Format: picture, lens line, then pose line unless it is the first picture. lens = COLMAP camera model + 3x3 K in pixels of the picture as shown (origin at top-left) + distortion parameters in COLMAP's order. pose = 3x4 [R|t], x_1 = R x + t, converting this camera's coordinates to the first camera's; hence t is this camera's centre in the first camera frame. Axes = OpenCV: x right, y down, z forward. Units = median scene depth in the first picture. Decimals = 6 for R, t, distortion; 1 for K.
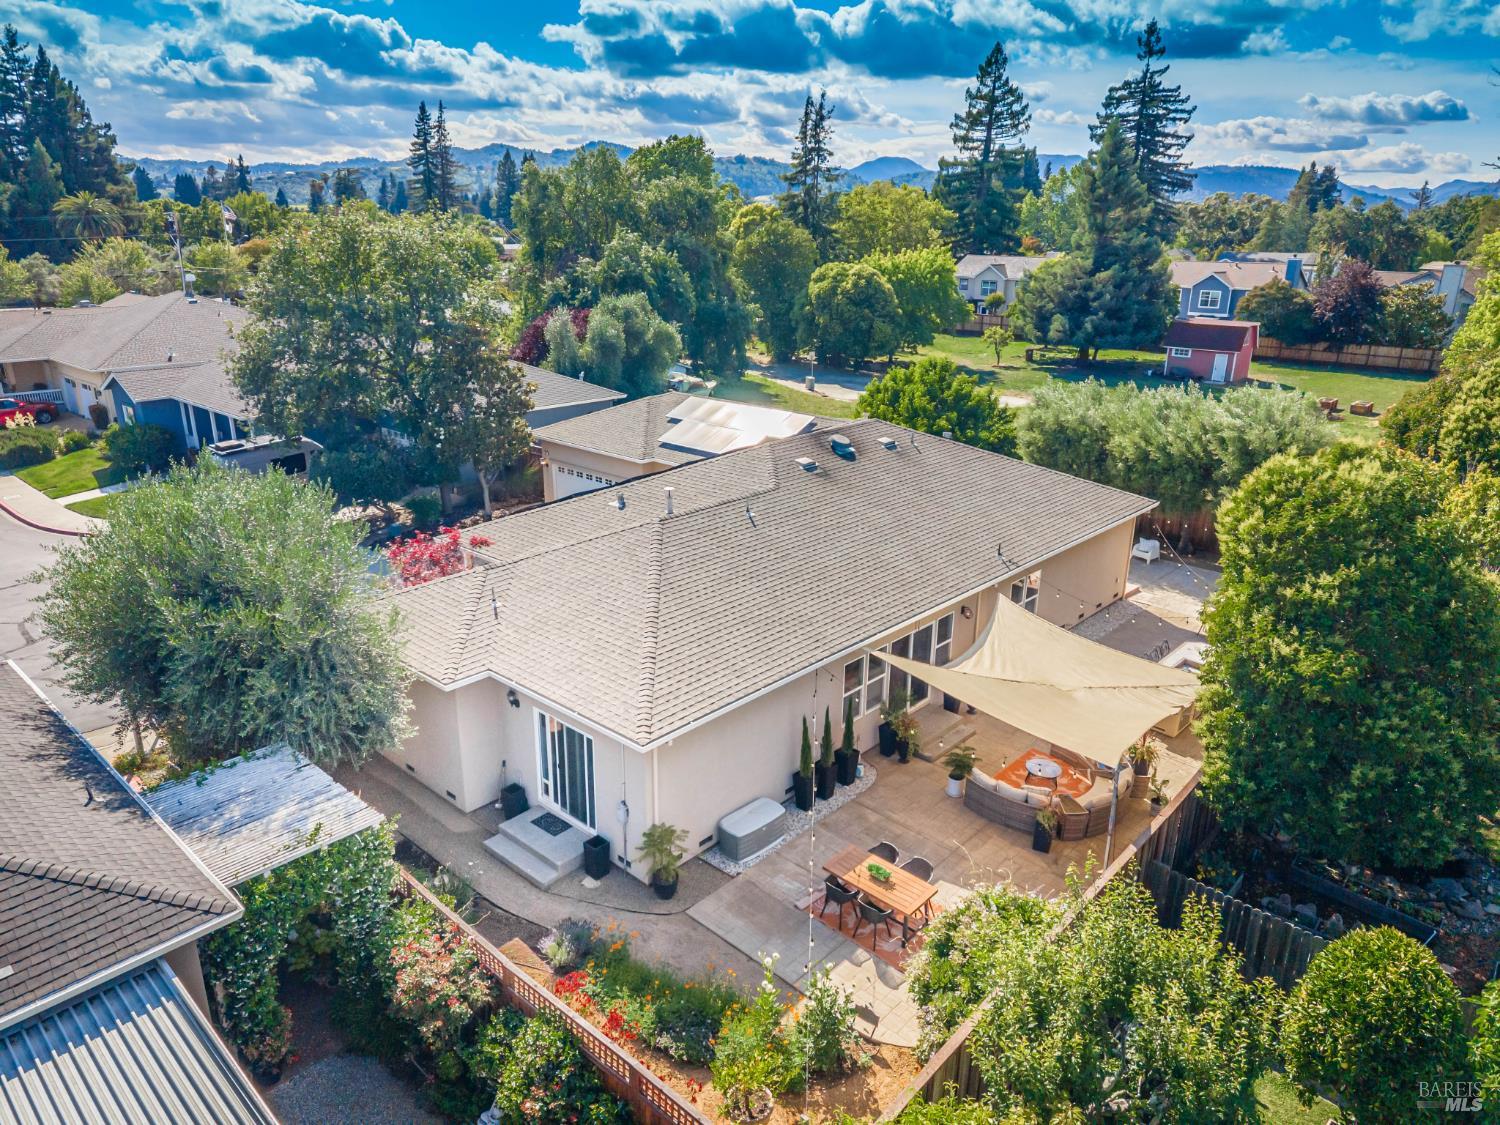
lens RADIAL K [[1009.1, 0, 725.1], [0, 1009.1, 566.2], [0, 0, 1]] dist [0.004901, -0.000375]
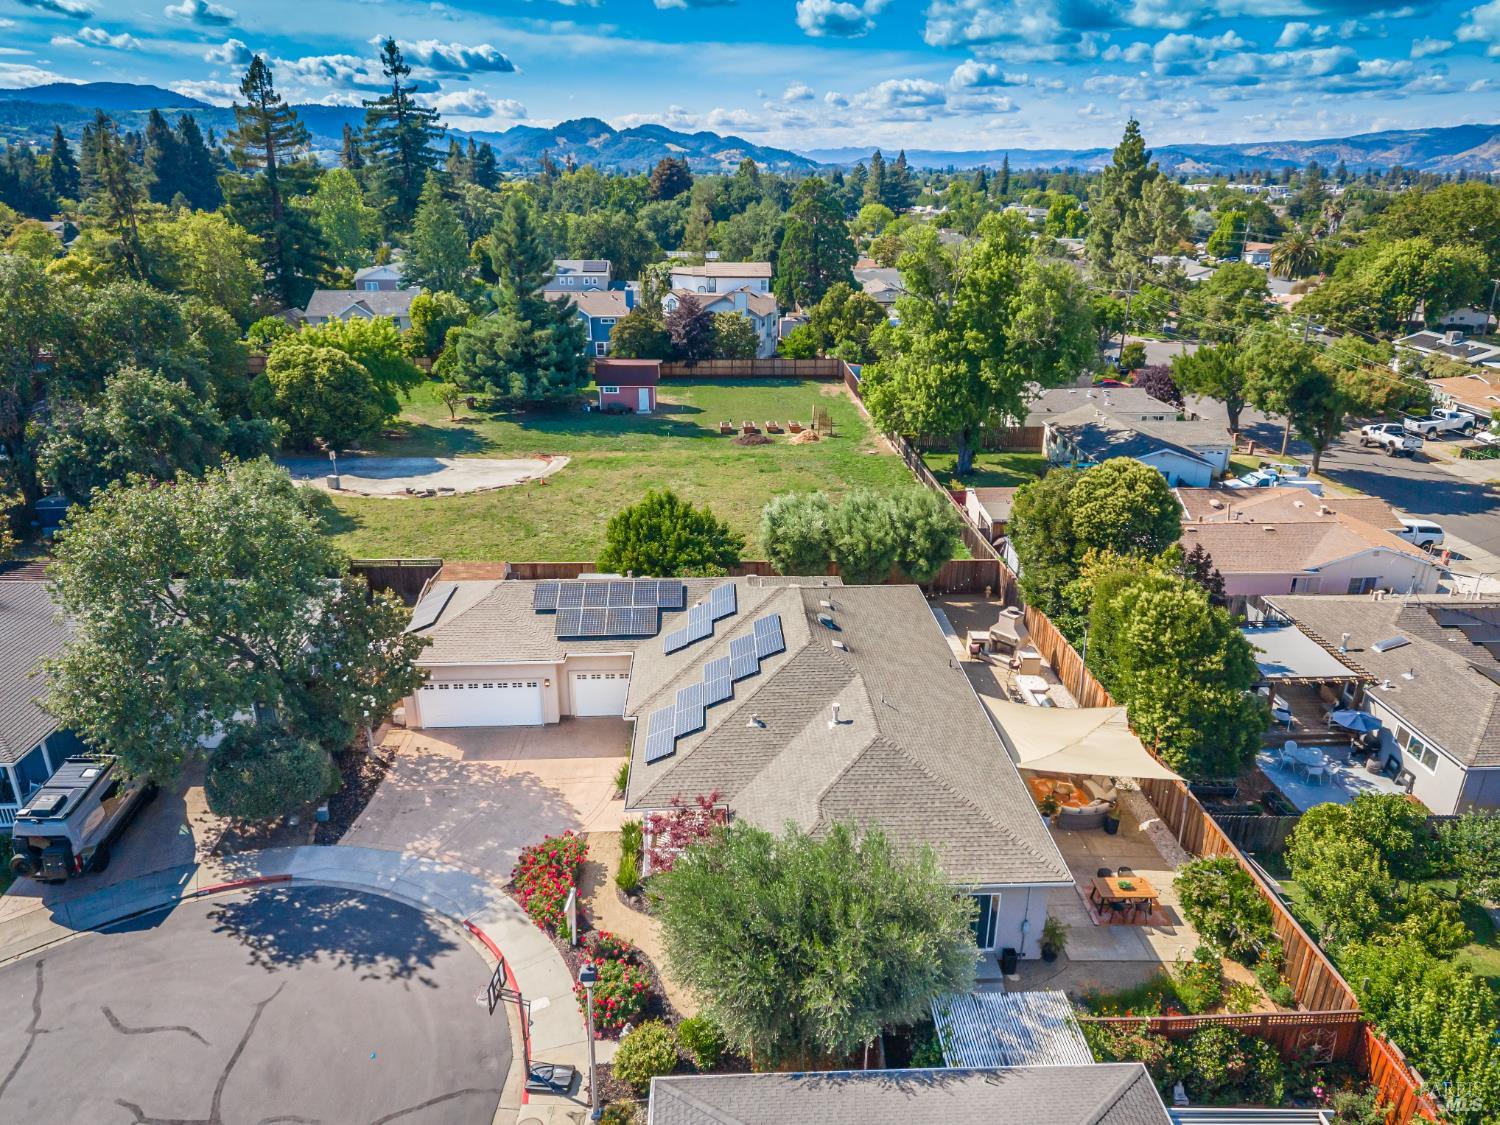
lens RADIAL K [[999.9, 0, 748.0], [0, 999.9, 590.4], [0, 0, 1]] dist [0.034661, 0.001185]
pose [[0.694939, -0.287664, 0.659022, -1.345549], [0.238052, 0.956850, 0.166641, -0.661317], [-0.678522, 0.041076, 0.733431, 0.094996]]
